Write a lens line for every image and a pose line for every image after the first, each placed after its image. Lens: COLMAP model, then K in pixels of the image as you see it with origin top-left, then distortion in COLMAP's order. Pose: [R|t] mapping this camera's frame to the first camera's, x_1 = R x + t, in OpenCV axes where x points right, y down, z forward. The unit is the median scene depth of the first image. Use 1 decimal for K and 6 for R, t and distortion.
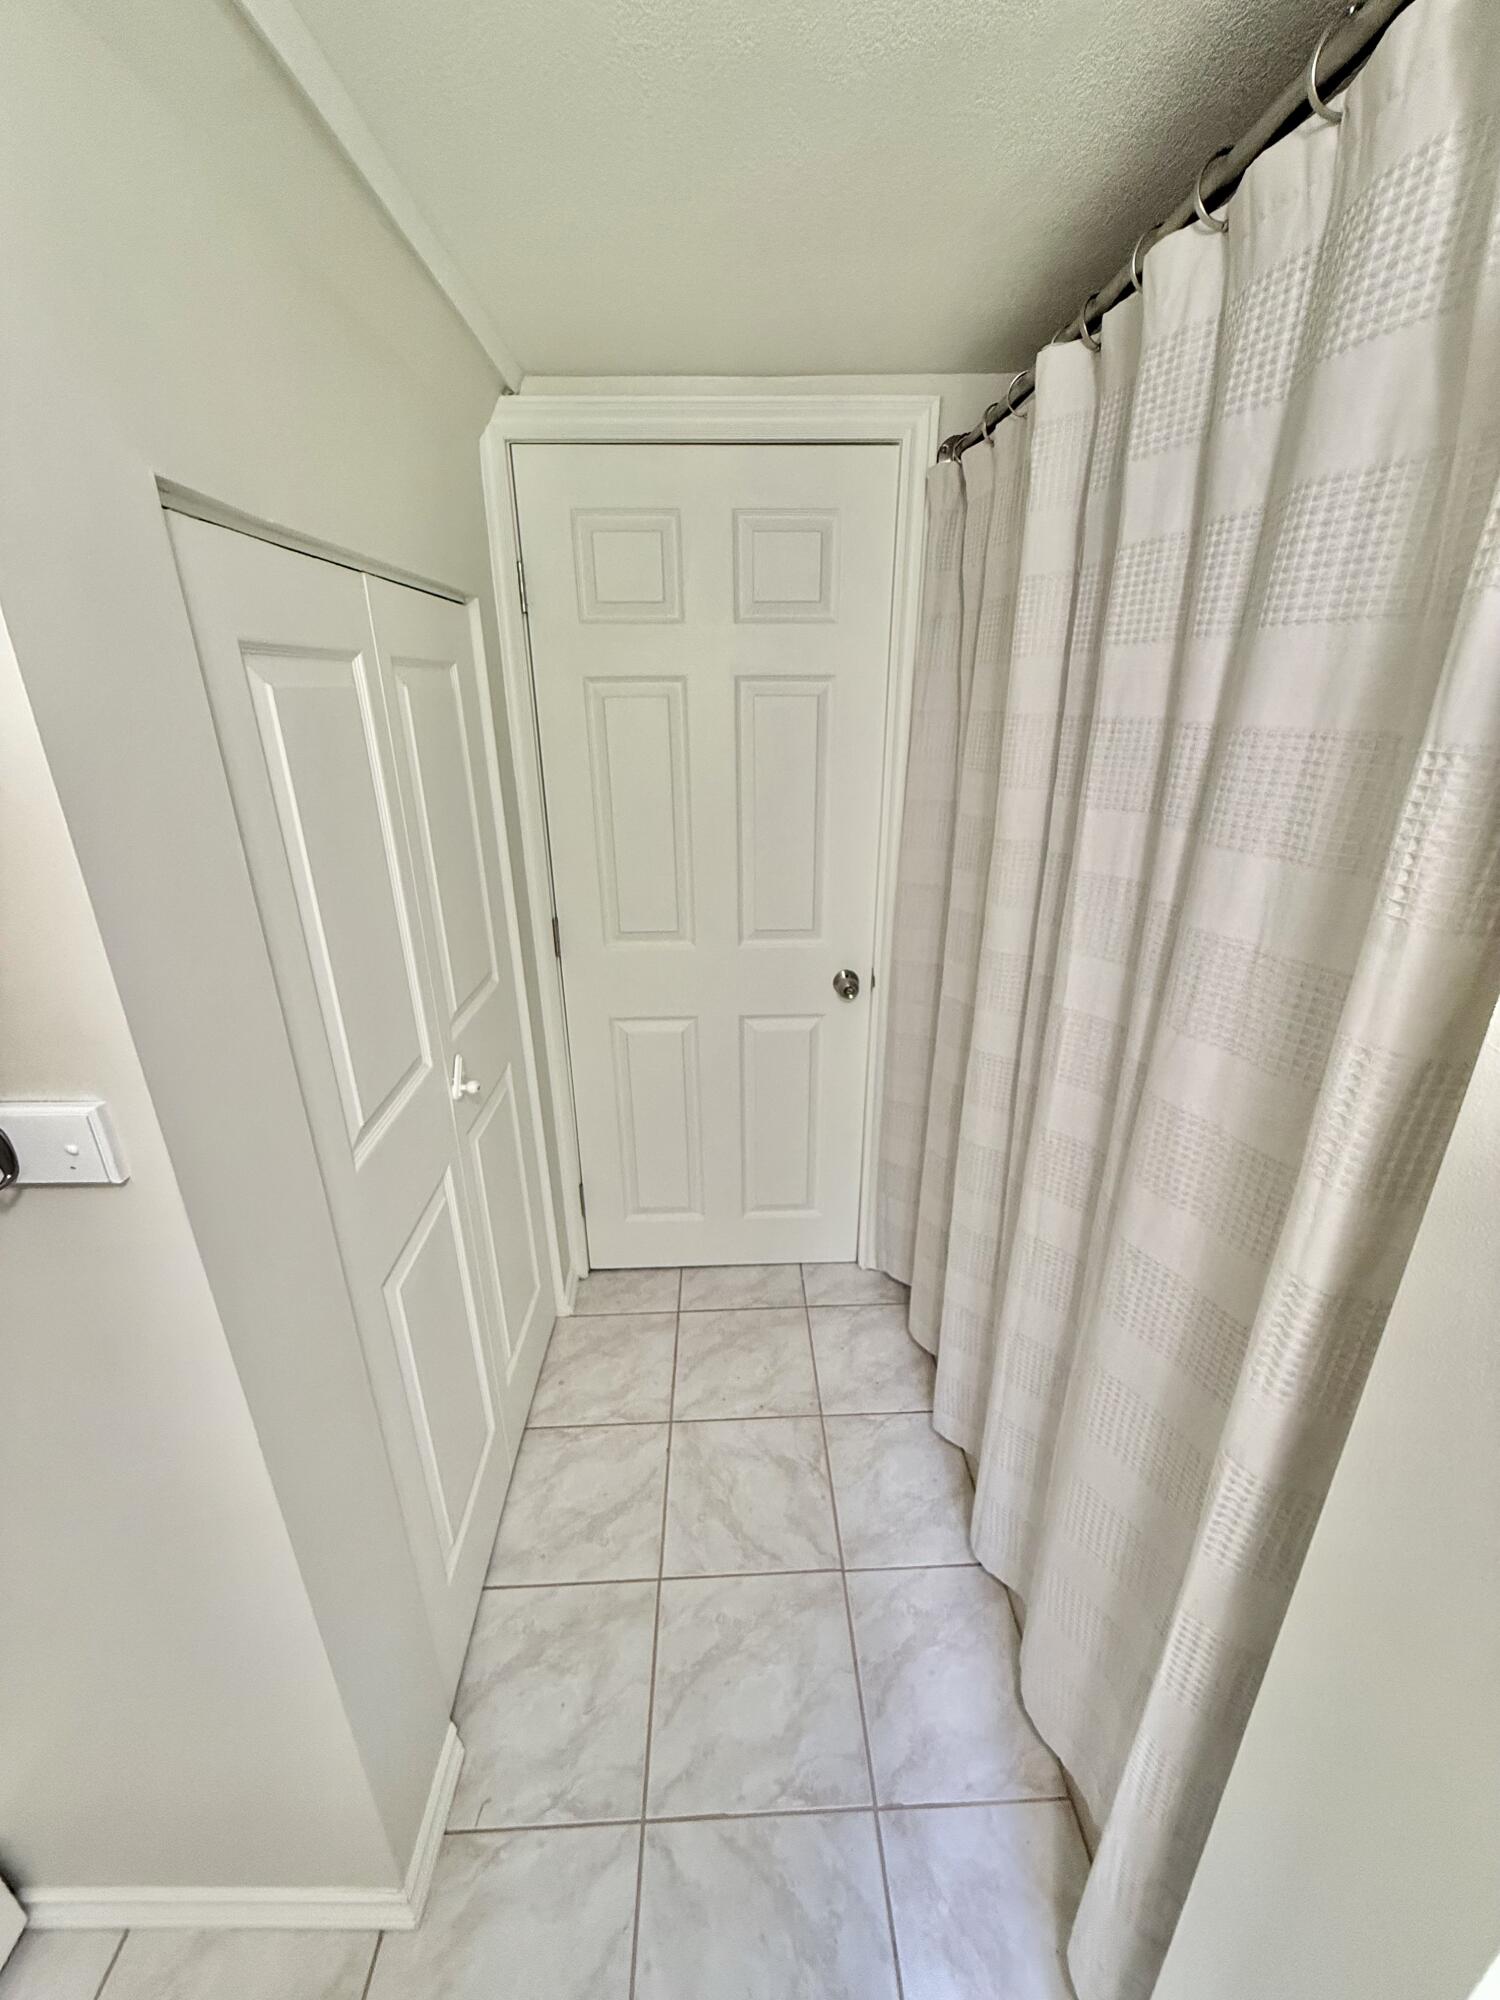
lens RADIAL K [[793.0, 0, 750.8], [0, 793.0, 998.8], [0, 0, 1]] dist [-0.001237, -0.000109]
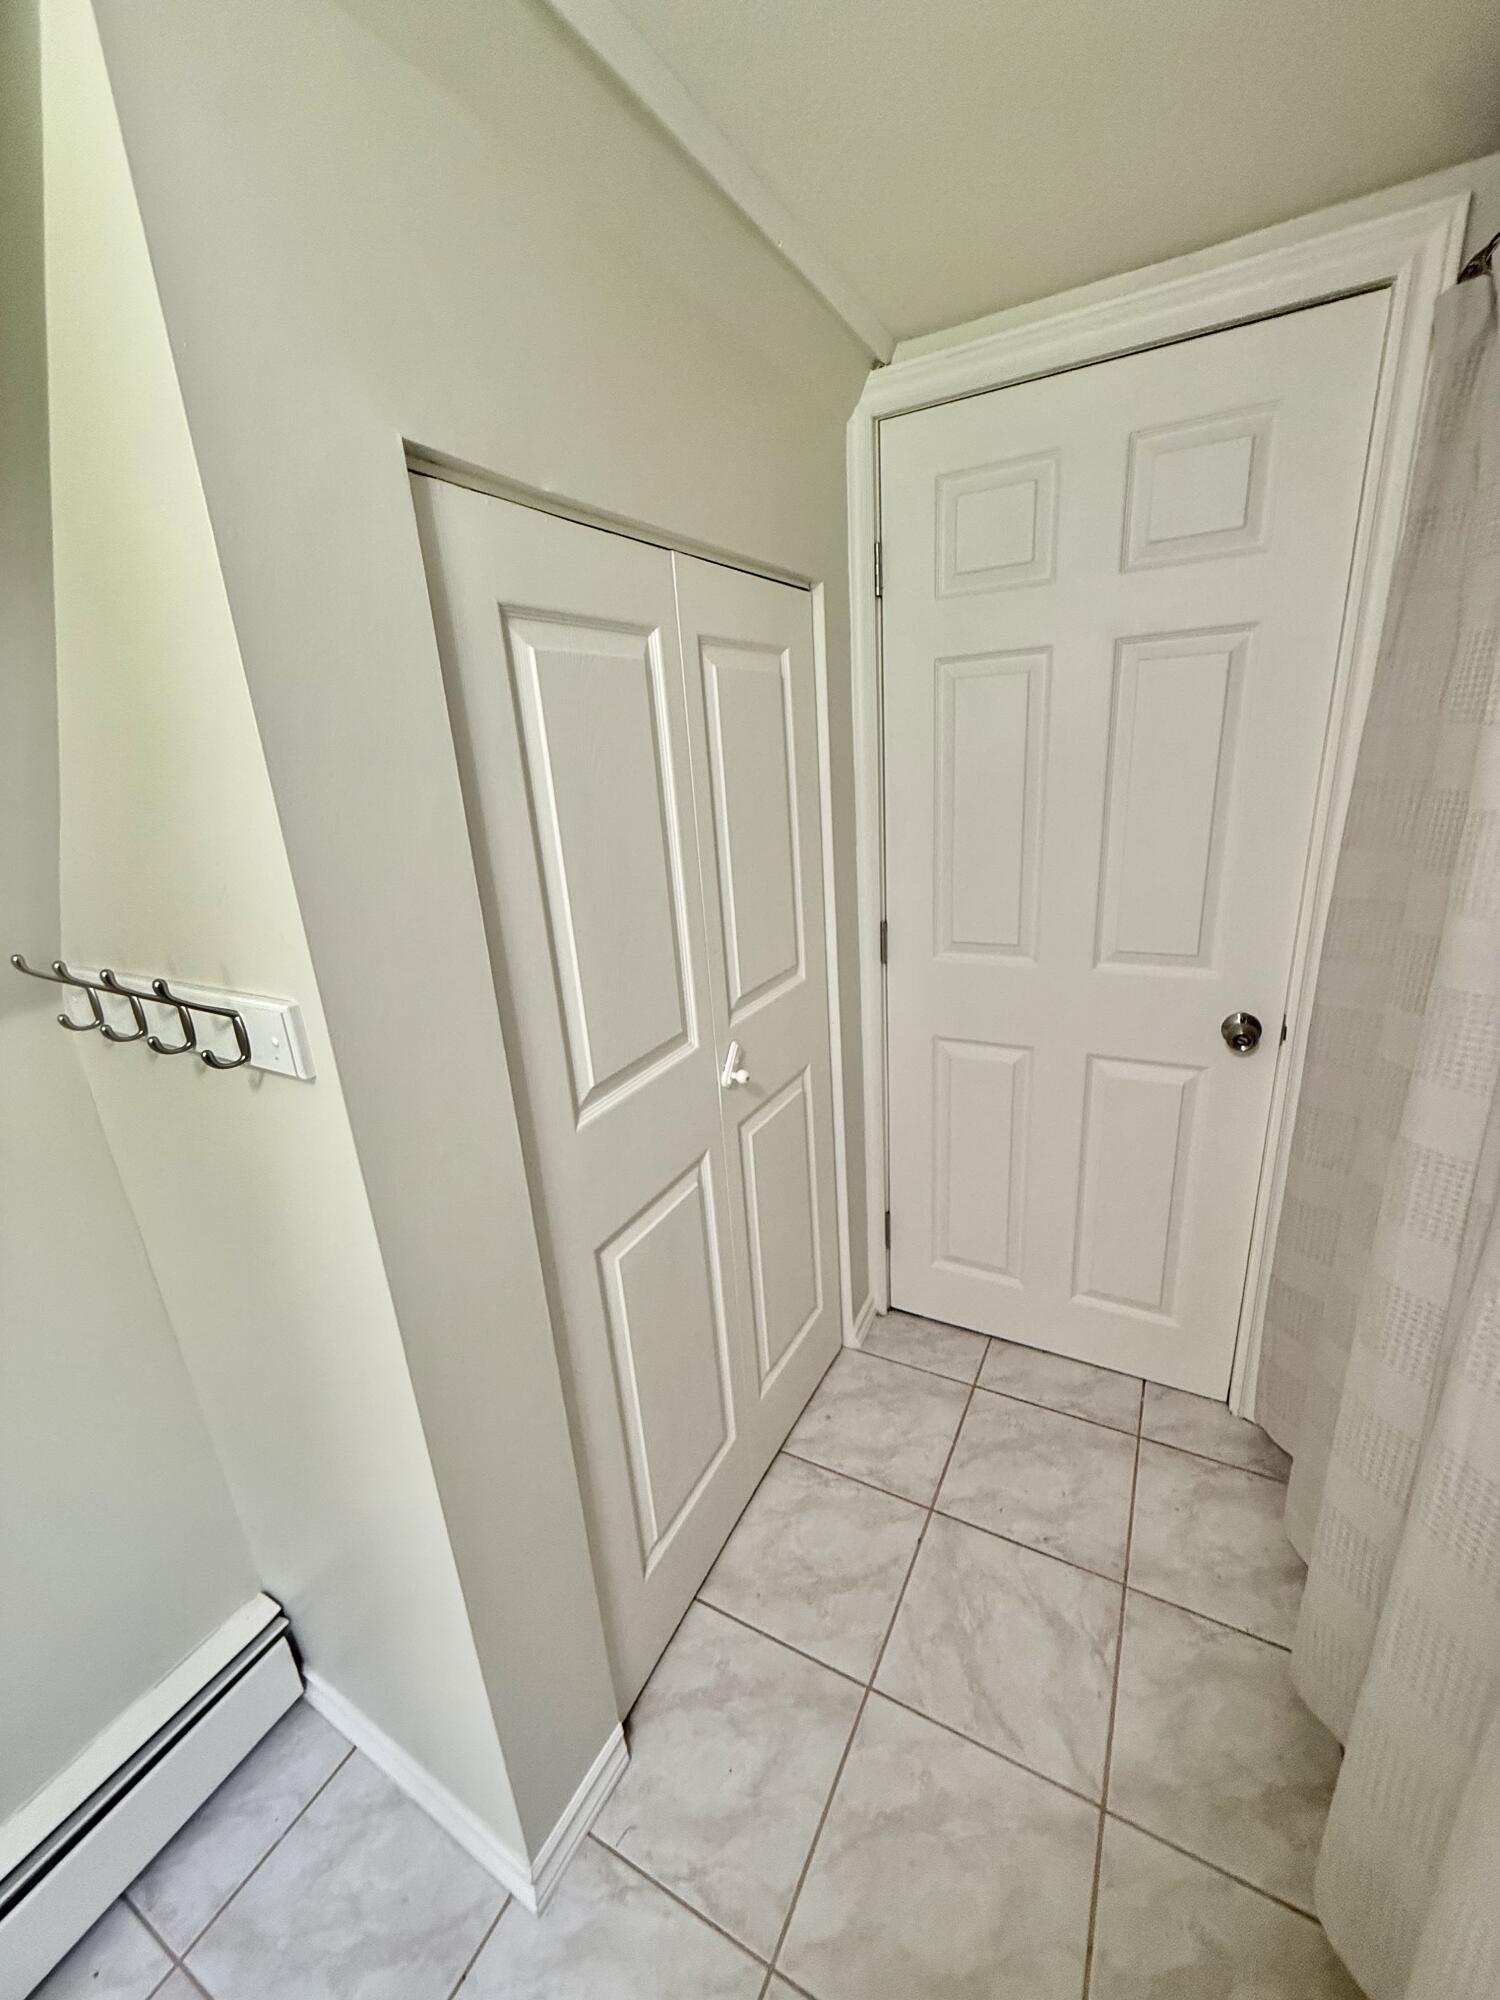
lens RADIAL K [[795.1, 0, 754.4], [0, 795.1, 998.4], [0, 0, 1]] dist [-0.000214, 0.000009]
pose [[0.861196, 0.107381, -0.496801, 0.122972], [-0.128530, 0.991670, -0.008459, 0.020873], [0.491754, 0.071138, 0.867824, 0.144514]]
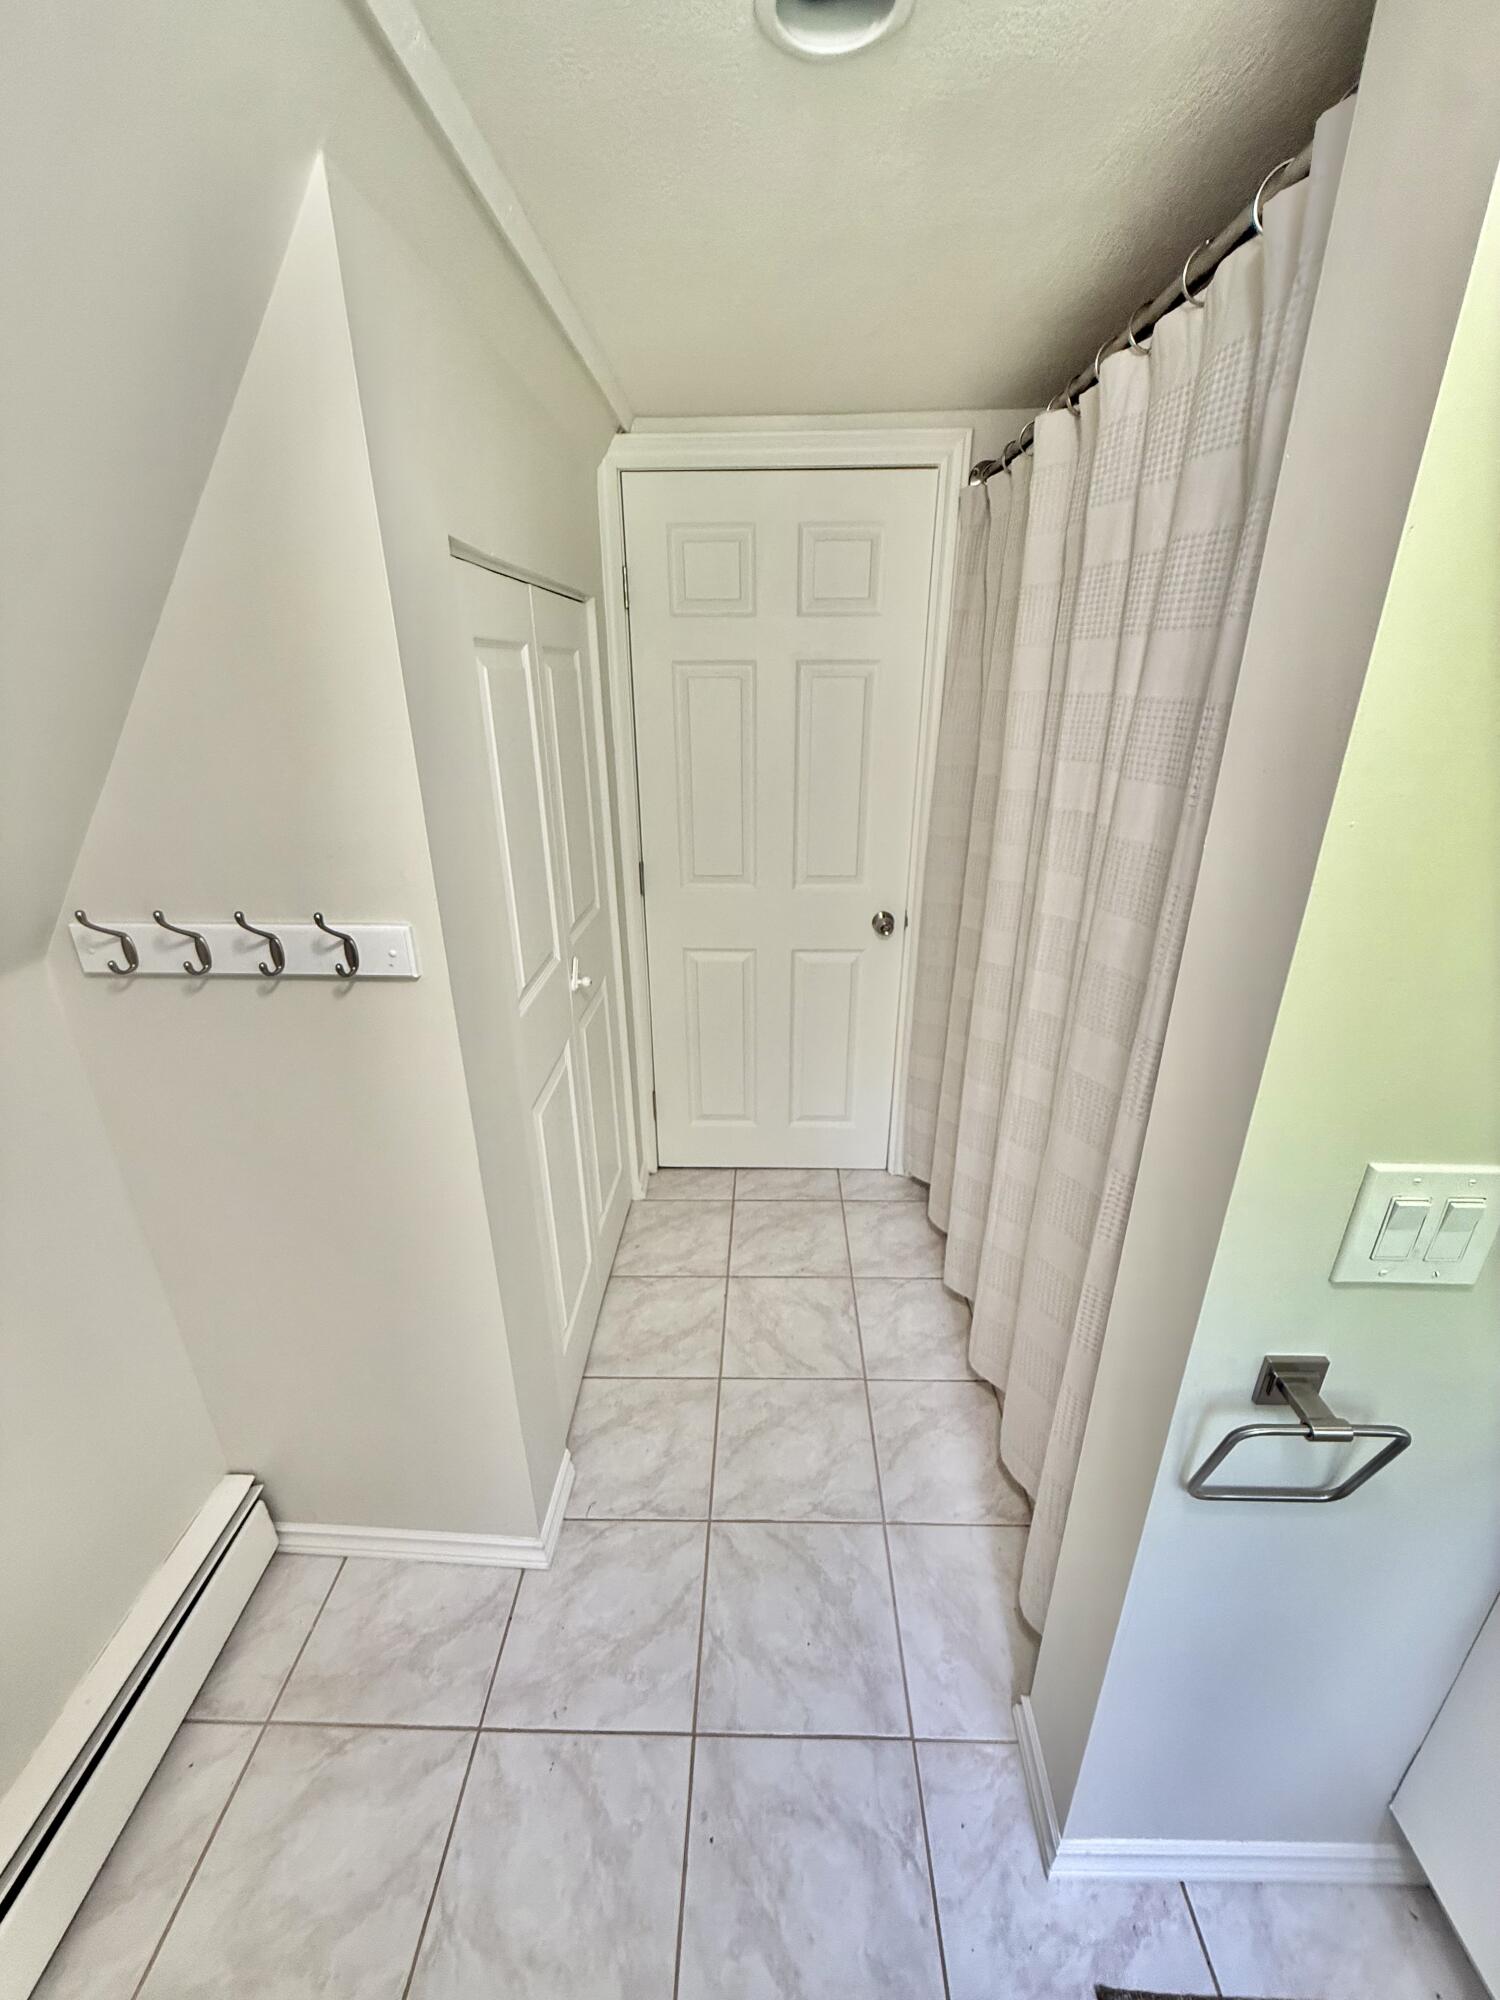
lens RADIAL K [[793.0, 0, 750.8], [0, 793.0, 998.8], [0, 0, 1]] dist [-0.001237, -0.000109]
pose [[0.998183, 0.025140, -0.054754, -0.011343], [-0.024116, 0.999523, 0.019270, 0.098786], [0.055212, -0.017915, 0.998314, -0.250198]]
